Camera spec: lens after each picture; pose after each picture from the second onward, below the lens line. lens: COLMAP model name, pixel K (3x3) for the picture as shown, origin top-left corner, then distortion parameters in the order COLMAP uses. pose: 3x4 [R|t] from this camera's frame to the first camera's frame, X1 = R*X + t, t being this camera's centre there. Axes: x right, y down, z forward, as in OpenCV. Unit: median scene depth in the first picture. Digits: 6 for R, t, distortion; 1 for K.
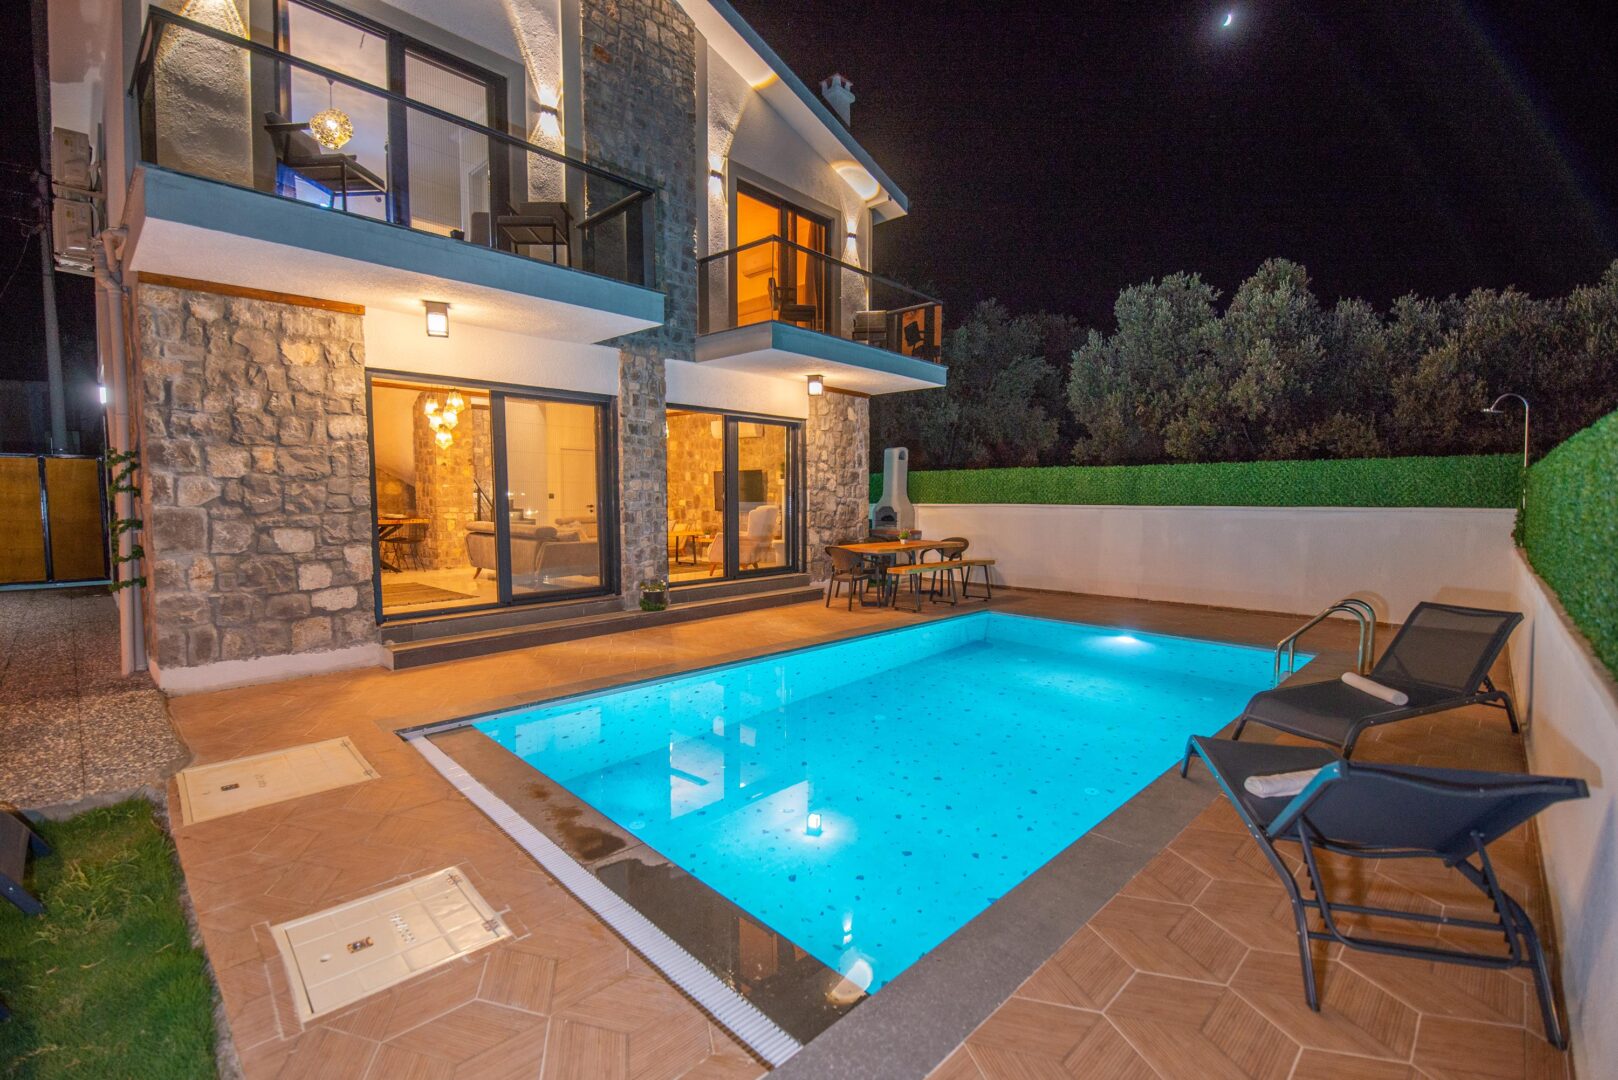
lens RADIAL K [[701.7, 0, 806.2], [0, 701.7, 539.3], [0, 0, 1]] dist [-0.003310, -0.010117]
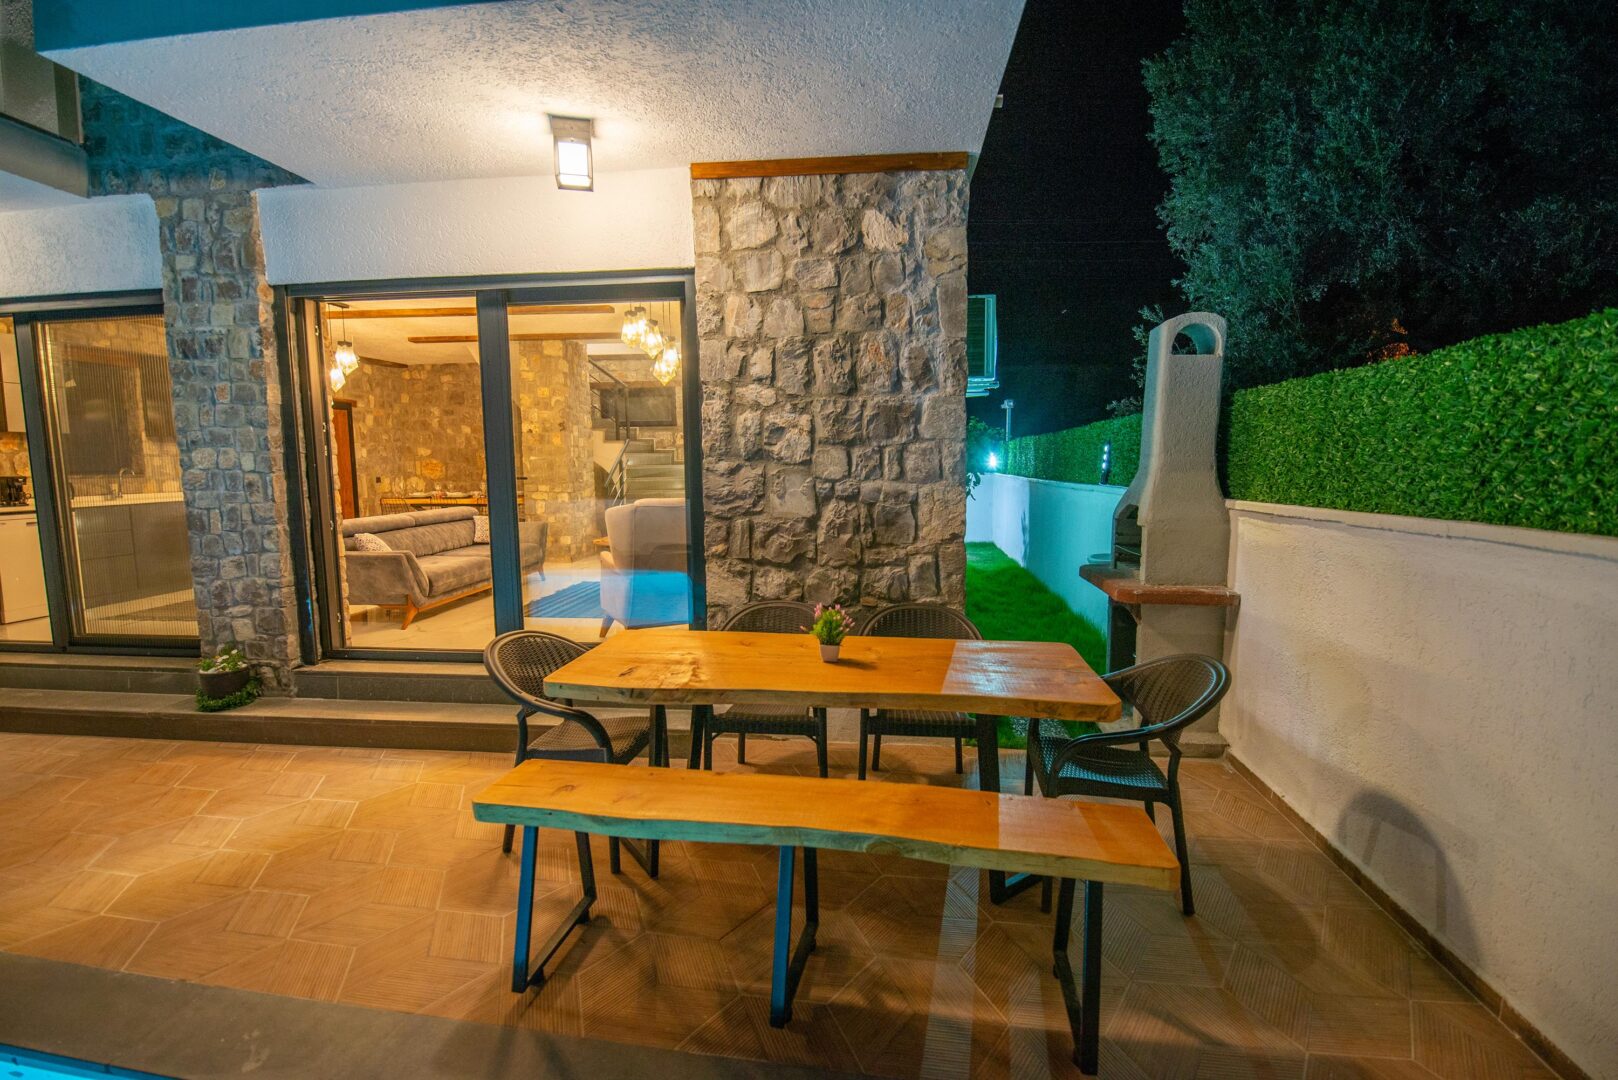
lens RADIAL K [[700.3, 0, 814.5], [0, 700.3, 538.9], [0, 0, 1]] dist [-0.002473, -0.011013]
pose [[0.608044, 0.080819, -0.789779, 0.581433], [-0.041471, 0.996680, 0.070062, -0.098218], [0.792819, -0.009848, 0.609377, 1.401146]]
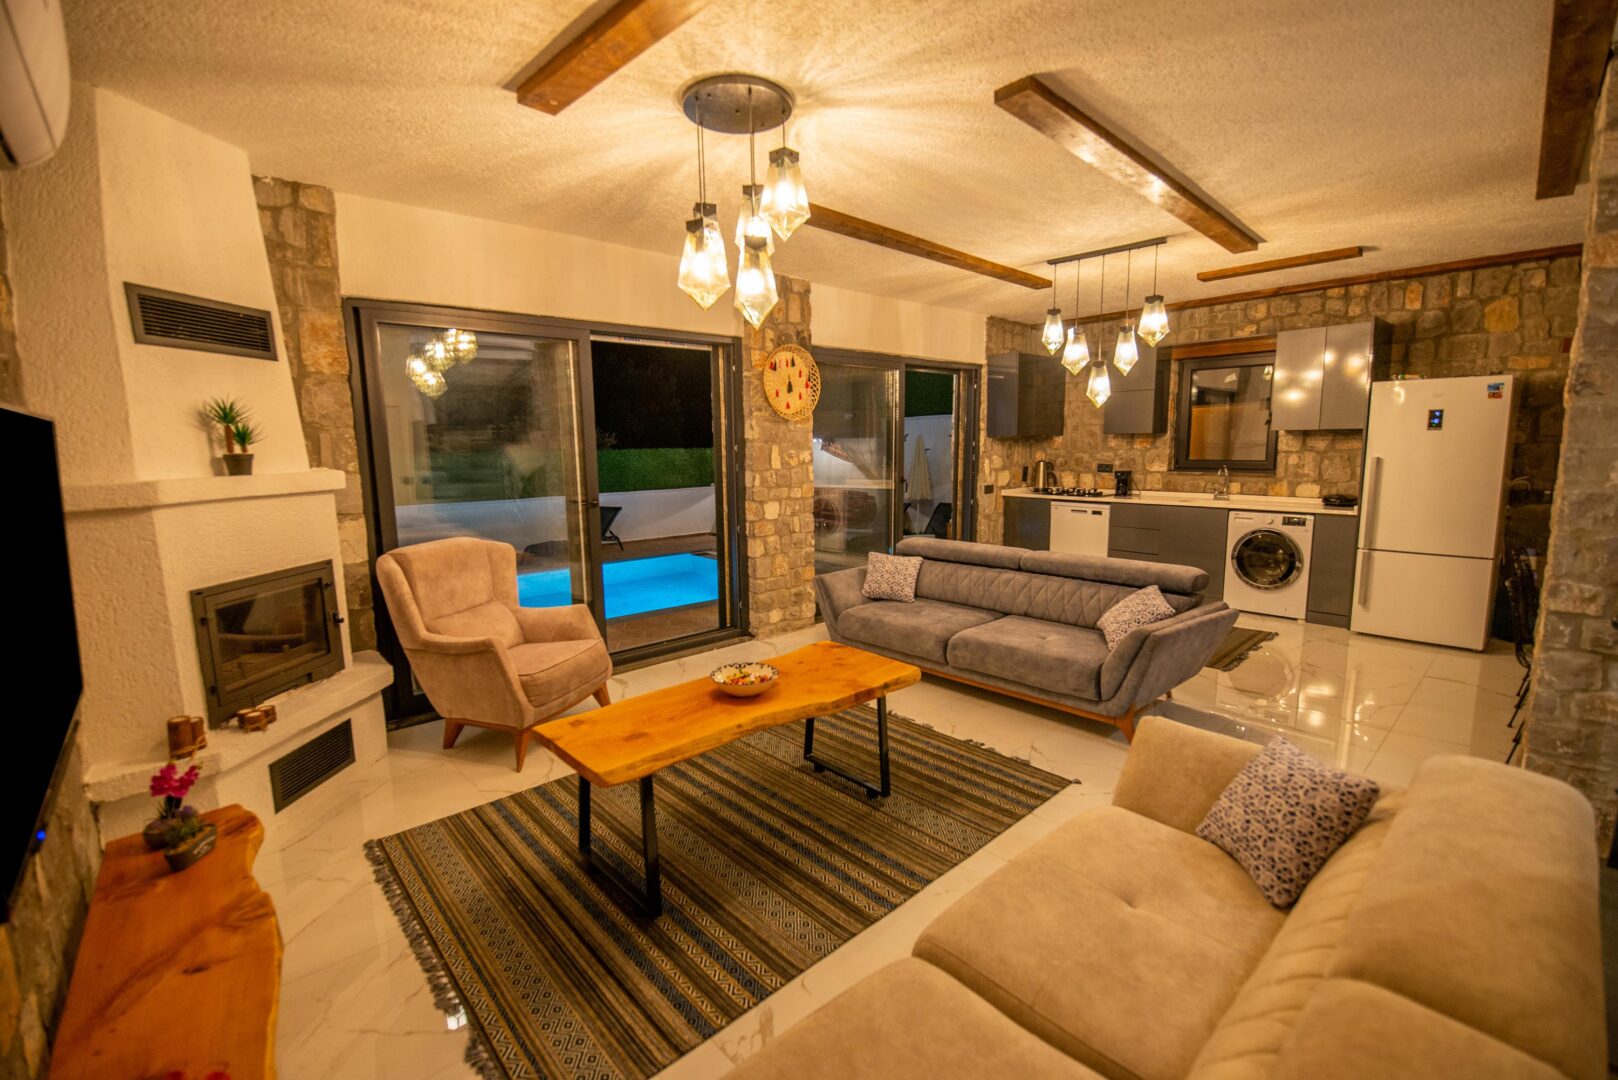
lens RADIAL K [[700.3, 0, 814.5], [0, 700.3, 538.9], [0, 0, 1]] dist [-0.002473, -0.011013]
pose [[-0.998428, 0.006448, 0.055670, -0.485738], [0.017350, 0.980119, 0.197650, -0.204638], [-0.053288, 0.198305, -0.978691, 2.320558]]
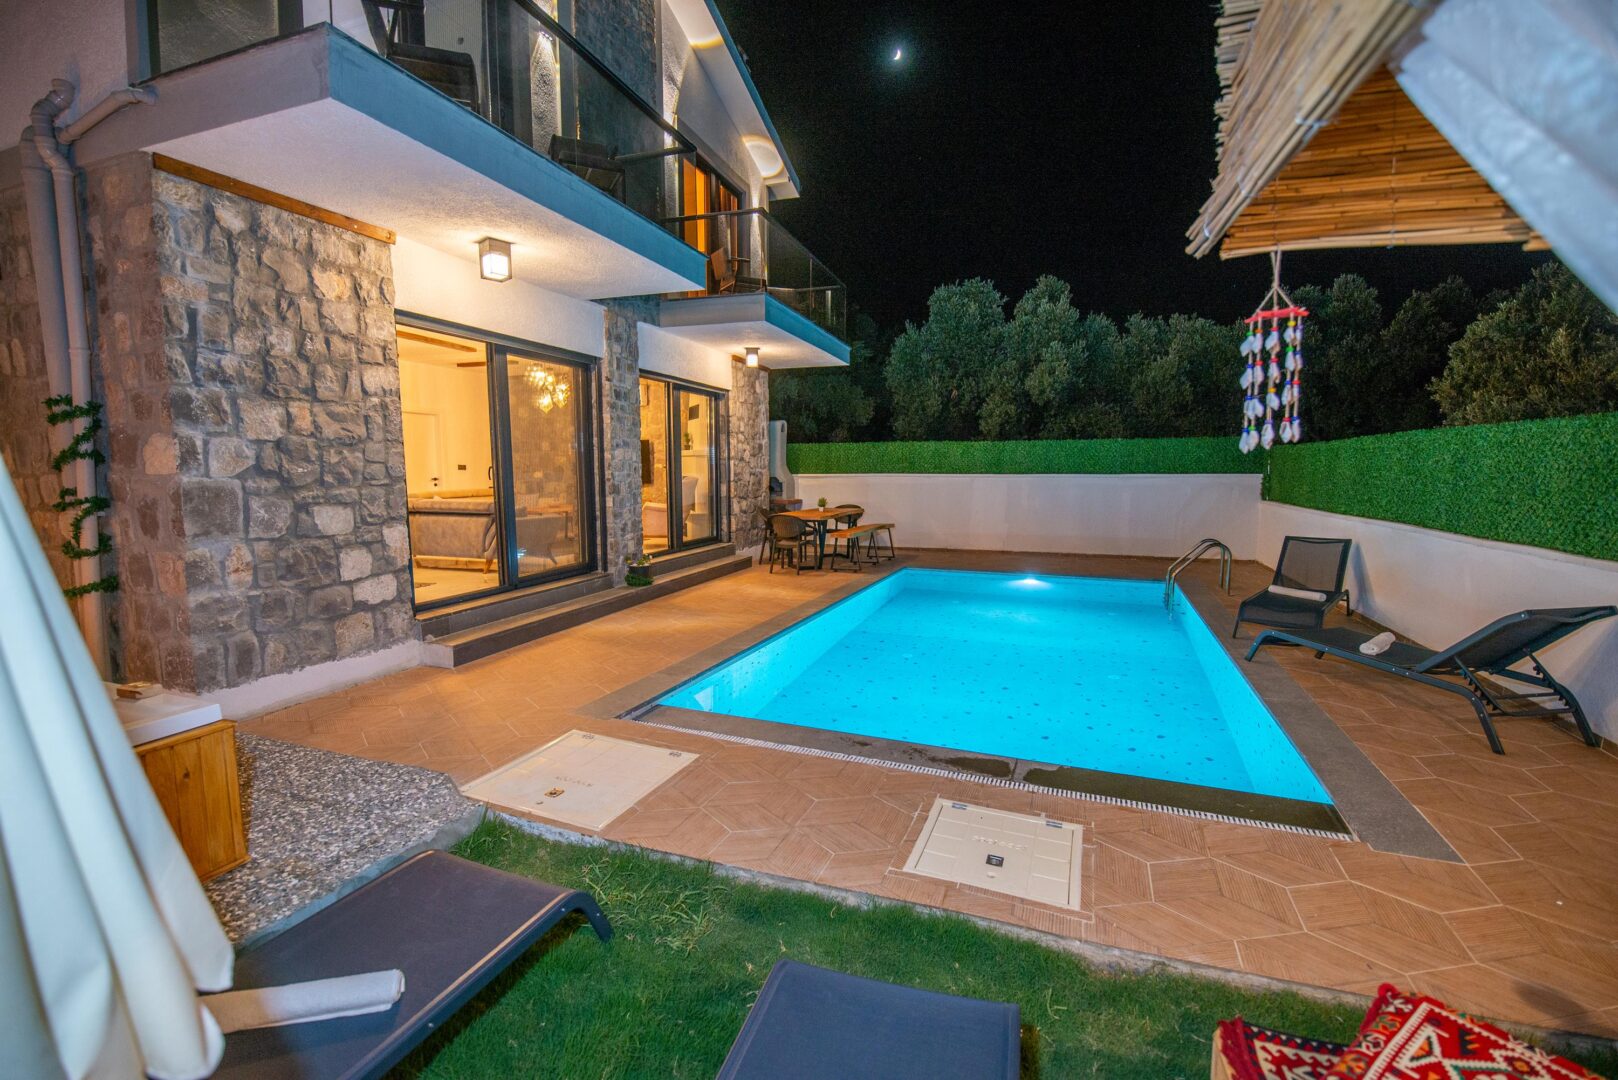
lens RADIAL K [[701.7, 0, 806.2], [0, 701.7, 539.3], [0, 0, 1]] dist [-0.003310, -0.010117]
pose [[0.915082, -0.042245, 0.401049, -0.532304], [0.027033, 0.998687, 0.043517, 0.003537], [-0.402360, -0.028980, 0.915023, 0.041680]]
